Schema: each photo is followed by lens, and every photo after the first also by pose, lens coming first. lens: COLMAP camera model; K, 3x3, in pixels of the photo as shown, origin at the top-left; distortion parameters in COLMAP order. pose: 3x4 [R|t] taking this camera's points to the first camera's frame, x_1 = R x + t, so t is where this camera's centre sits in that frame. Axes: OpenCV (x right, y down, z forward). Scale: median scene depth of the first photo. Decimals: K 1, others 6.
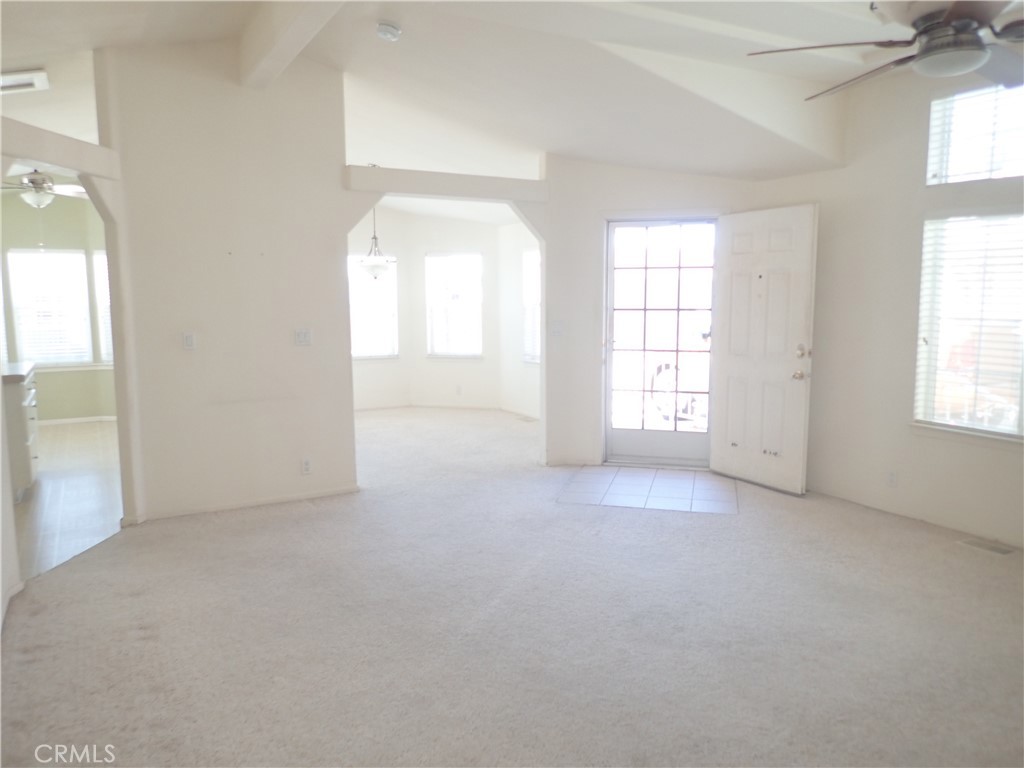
lens RADIAL K [[759.5, 0, 507.1], [0, 759.5, 387.8], [0, 0, 1]] dist [0.007665, -0.011543]
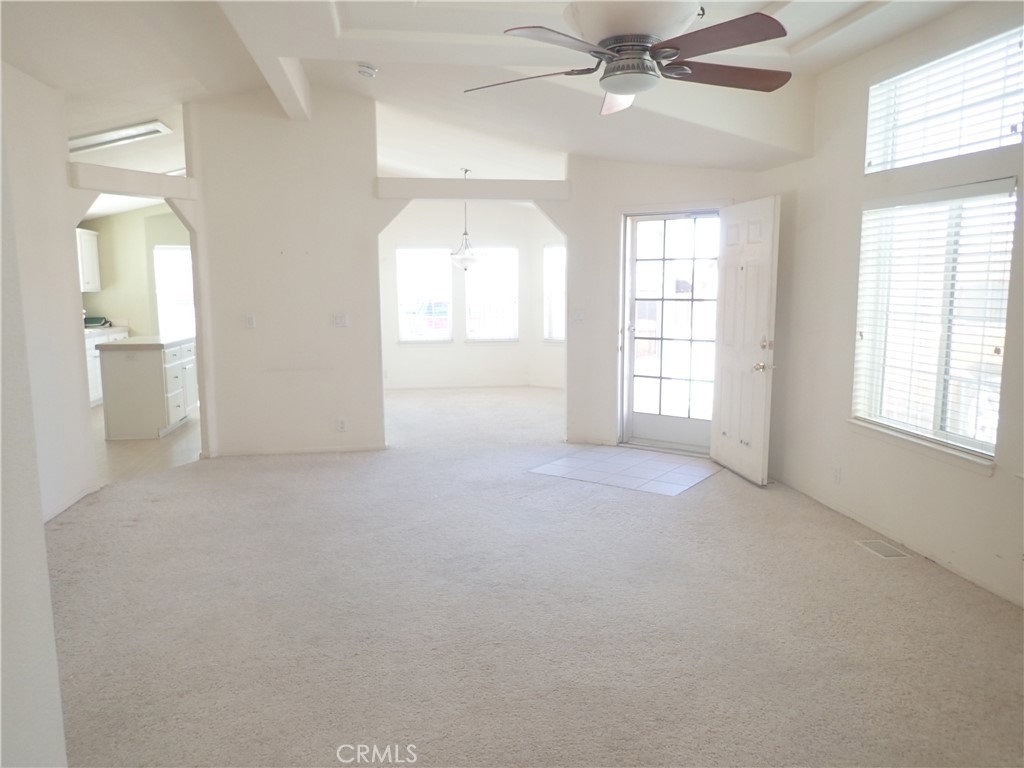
lens RADIAL K [[759.5, 0, 505.8], [0, 759.5, 388.5], [0, 0, 1]] dist [0.007665, -0.011543]
pose [[0.935644, 0.049578, -0.349446, 0.420492], [-0.042811, 0.998716, 0.027067, -0.000398], [0.350340, -0.010365, 0.936565, -0.060161]]
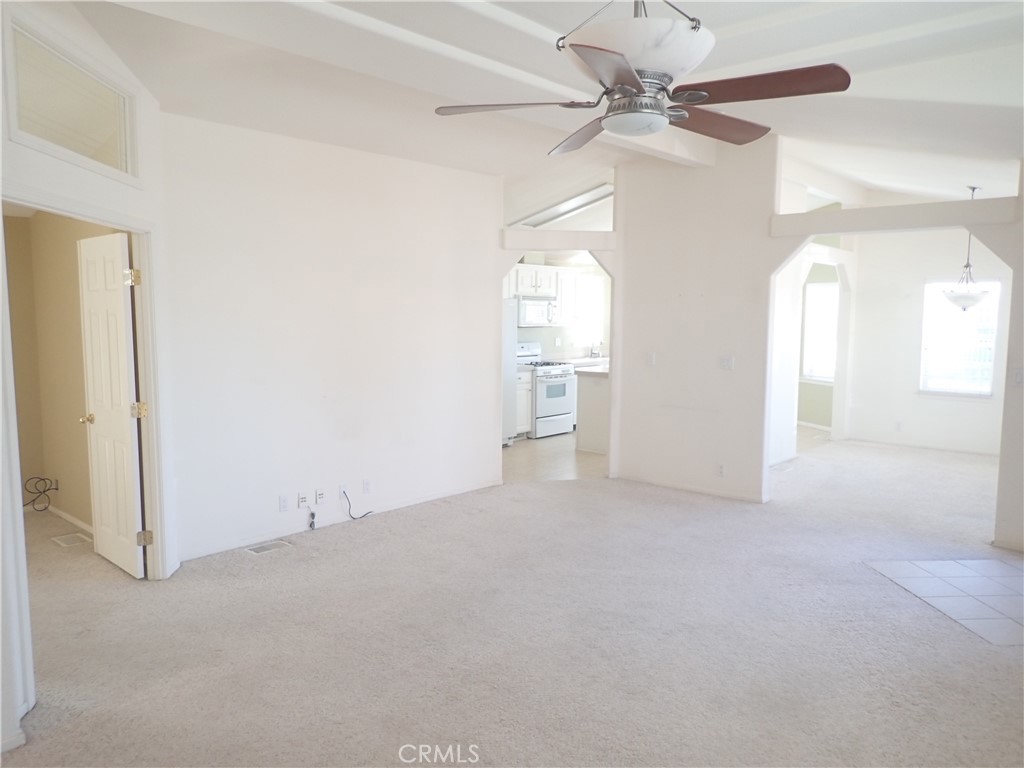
lens RADIAL K [[759.5, 0, 506.0], [0, 759.5, 388.9], [0, 0, 1]] dist [0.007665, -0.011543]
pose [[0.318039, 0.105476, -0.942192, 0.768106], [-0.123899, 0.989893, 0.068994, -0.065282], [0.939947, 0.094794, 0.327893, 0.277320]]
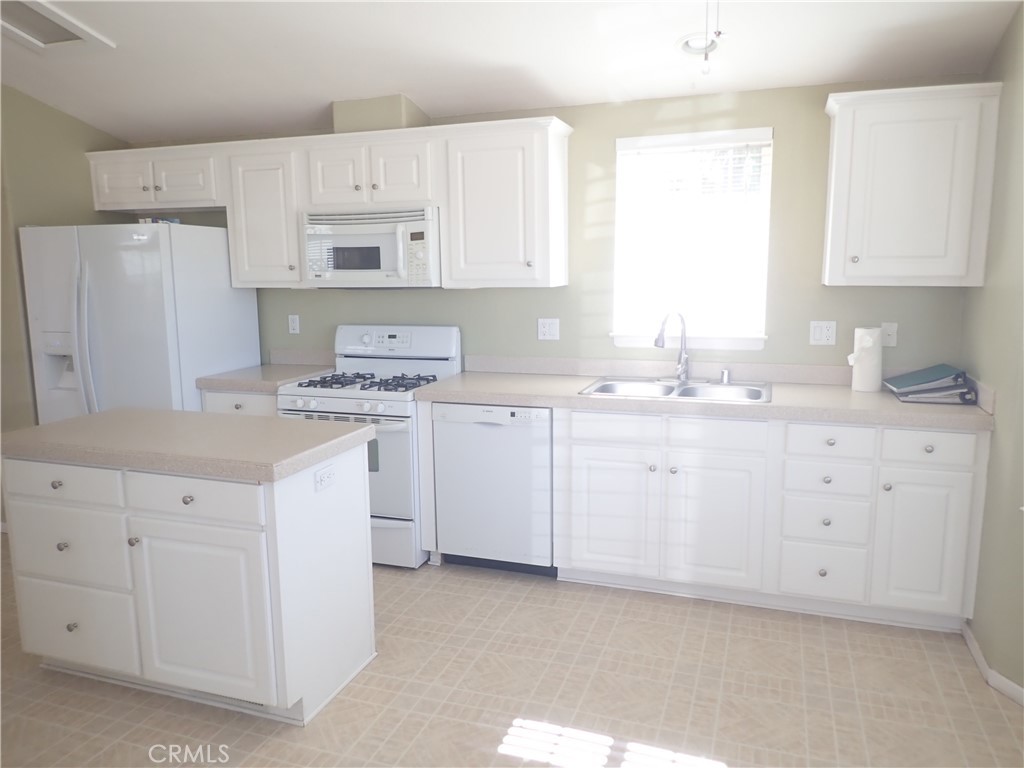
lens RADIAL K [[759.5, 0, 504.0], [0, 759.5, 385.8], [0, 0, 1]] dist [0.007665, -0.011543]
pose [[-0.757702, 0.117354, -0.641963, -0.578389], [-0.062262, 0.966212, 0.250116, -0.198010], [0.649624, 0.229483, -0.724794, 1.581227]]
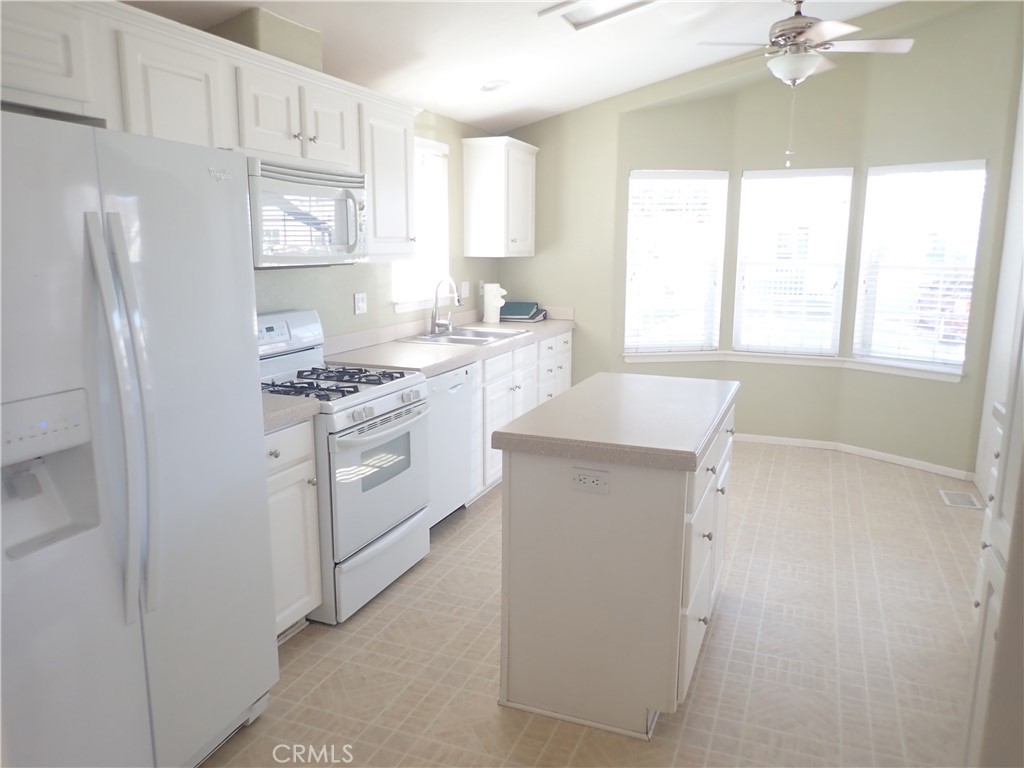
lens RADIAL K [[759.5, 0, 513.0], [0, 759.5, 388.4], [0, 0, 1]] dist [0.007665, -0.011543]
pose [[0.632826, 0.154674, -0.758688, -0.404643], [-0.102069, 0.987958, 0.116279, -0.087297], [0.767537, 0.003855, 0.640993, 0.680148]]
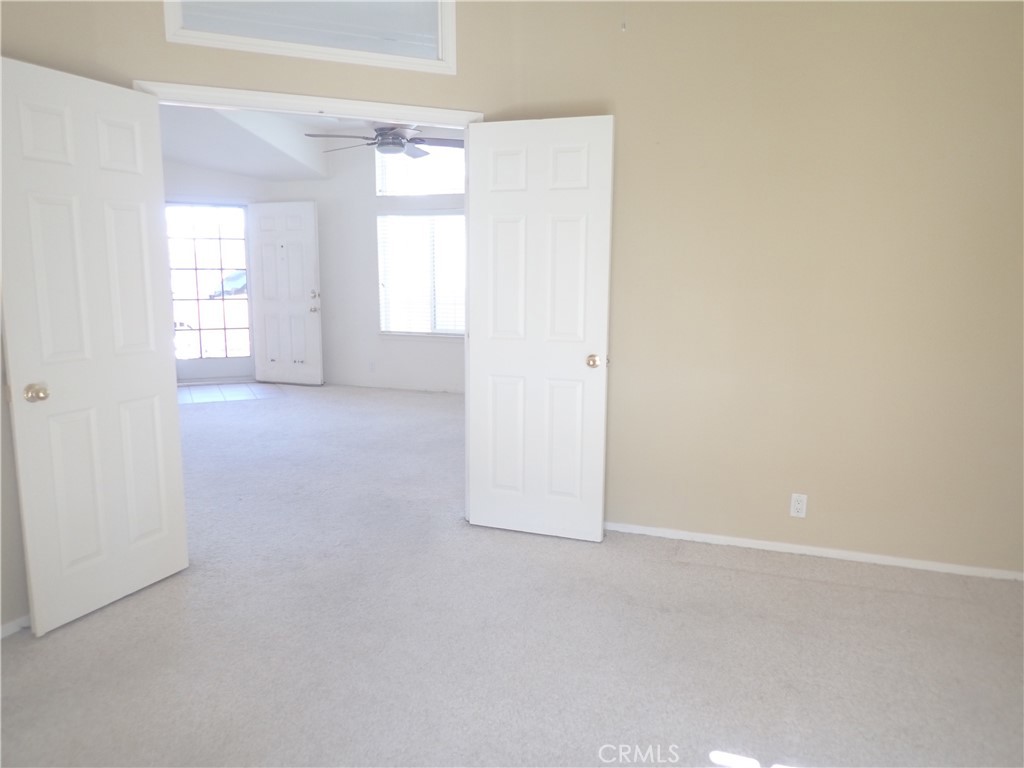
lens RADIAL K [[759.5, 0, 506.9], [0, 759.5, 385.0], [0, 0, 1]] dist [0.007665, -0.011543]
pose [[0.768225, -0.091891, 0.633551, -0.325764], [0.075254, 0.995746, 0.053173, 0.087014], [-0.635742, 0.006829, 0.771872, -0.480471]]
